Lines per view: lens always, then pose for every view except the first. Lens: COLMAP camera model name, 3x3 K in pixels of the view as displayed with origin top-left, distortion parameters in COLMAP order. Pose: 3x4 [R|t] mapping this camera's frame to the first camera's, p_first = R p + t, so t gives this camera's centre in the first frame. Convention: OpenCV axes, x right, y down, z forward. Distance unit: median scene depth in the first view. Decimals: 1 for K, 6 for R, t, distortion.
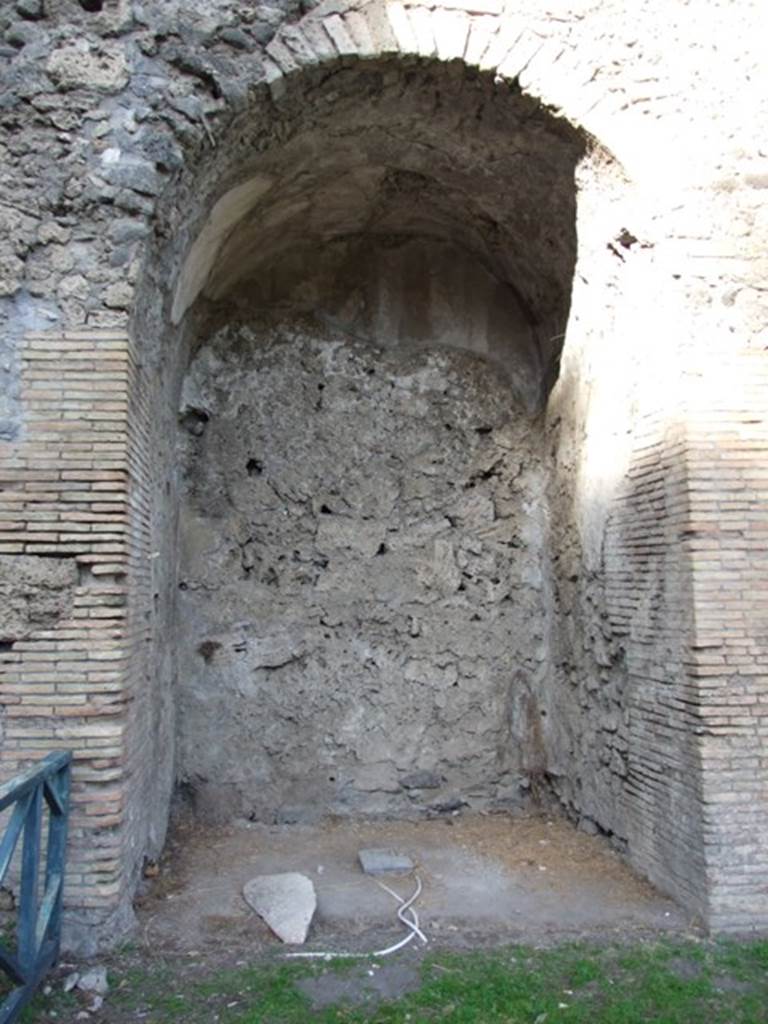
lens RADIAL K [[828.7, 0, 384.0], [0, 828.7, 512.0], [0, 0, 1]] dist [-0.043515, 0.035580]
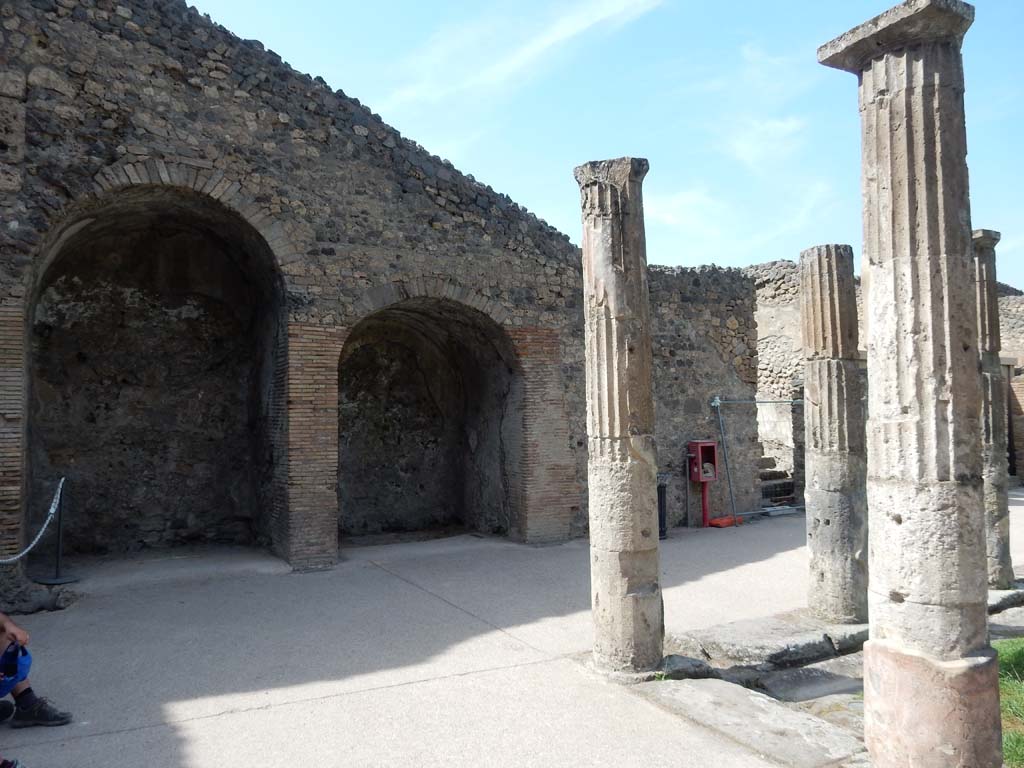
lens RADIAL K [[828.7, 0, 539.1], [0, 828.7, 384.0], [0, 0, 1]] dist [-0.043515, 0.035580]
pose [[0.927975, 0.015664, 0.372313, 0.147351], [-0.033171, 0.998622, 0.040664, -0.143831], [-0.371163, -0.050085, 0.927216, -1.461127]]
